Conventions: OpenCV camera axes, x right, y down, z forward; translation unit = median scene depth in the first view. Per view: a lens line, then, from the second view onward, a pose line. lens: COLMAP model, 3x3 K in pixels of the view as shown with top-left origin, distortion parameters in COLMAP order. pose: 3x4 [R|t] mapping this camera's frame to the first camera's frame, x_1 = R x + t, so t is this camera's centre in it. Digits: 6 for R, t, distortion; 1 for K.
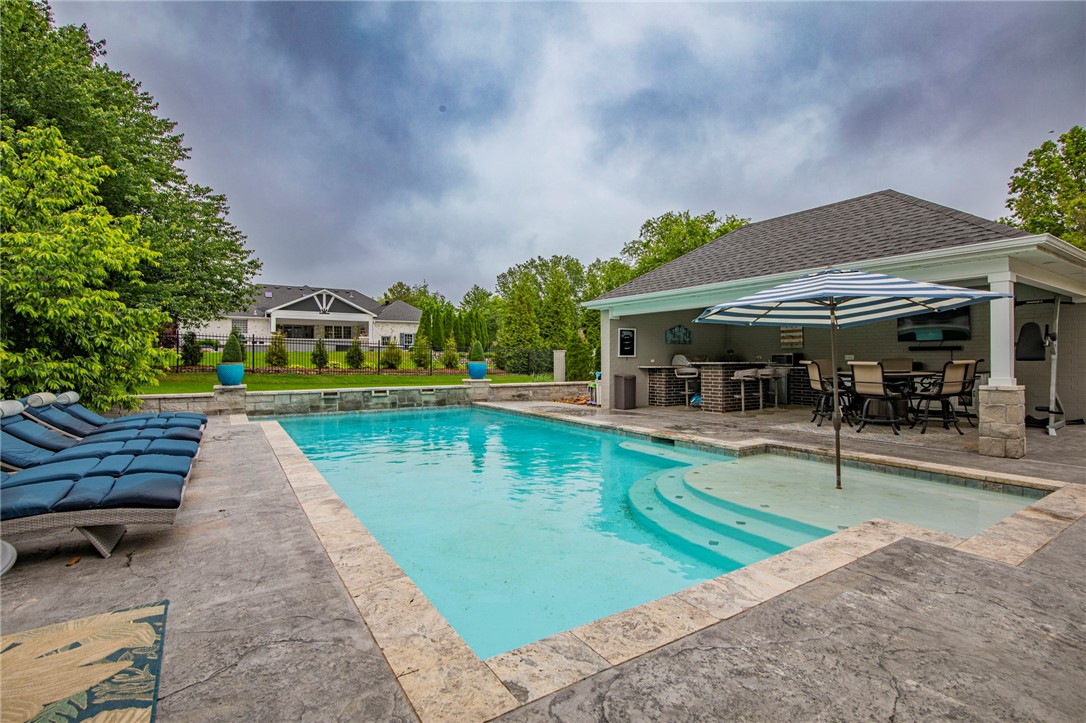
lens RADIAL K [[503.0, 0, 546.0], [0, 503.0, 360.0], [0, 0, 1]] dist [-0.027395, 0.003050]
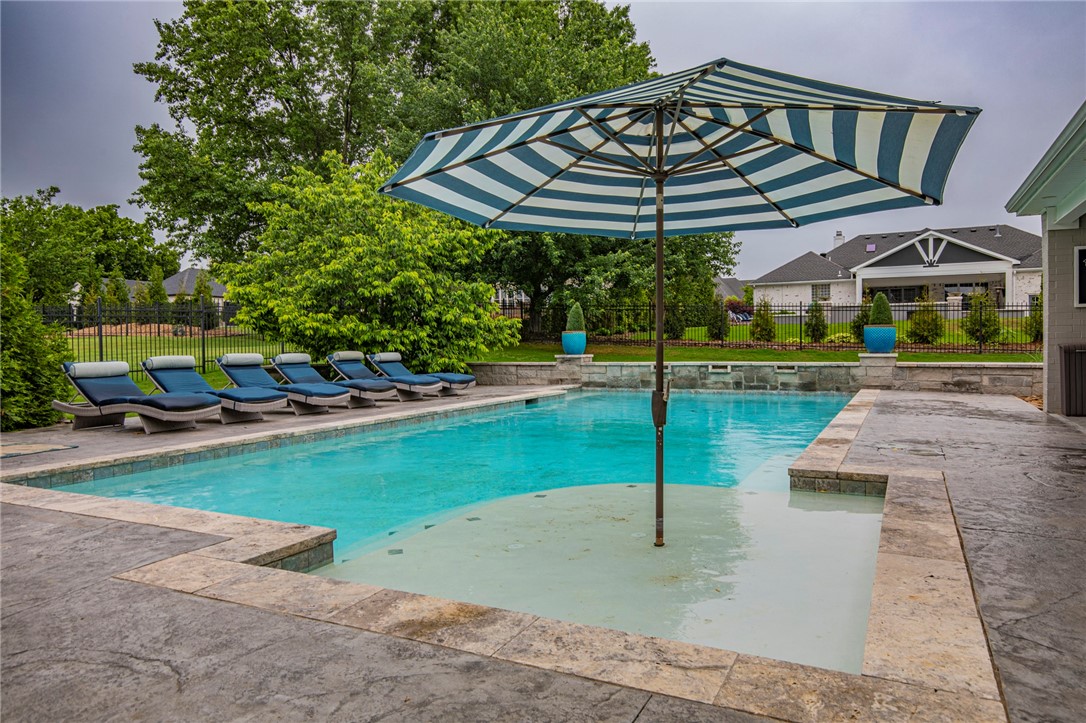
lens RADIAL K [[692.2, 0, 544.2], [0, 692.2, 359.9], [0, 0, 1]] dist [0.003399, 0.001337]
pose [[0.514570, 0.017387, -0.857272, 0.437448], [0.010368, 0.999595, 0.026497, 0.020714], [0.857385, -0.022523, 0.514182, 0.214101]]
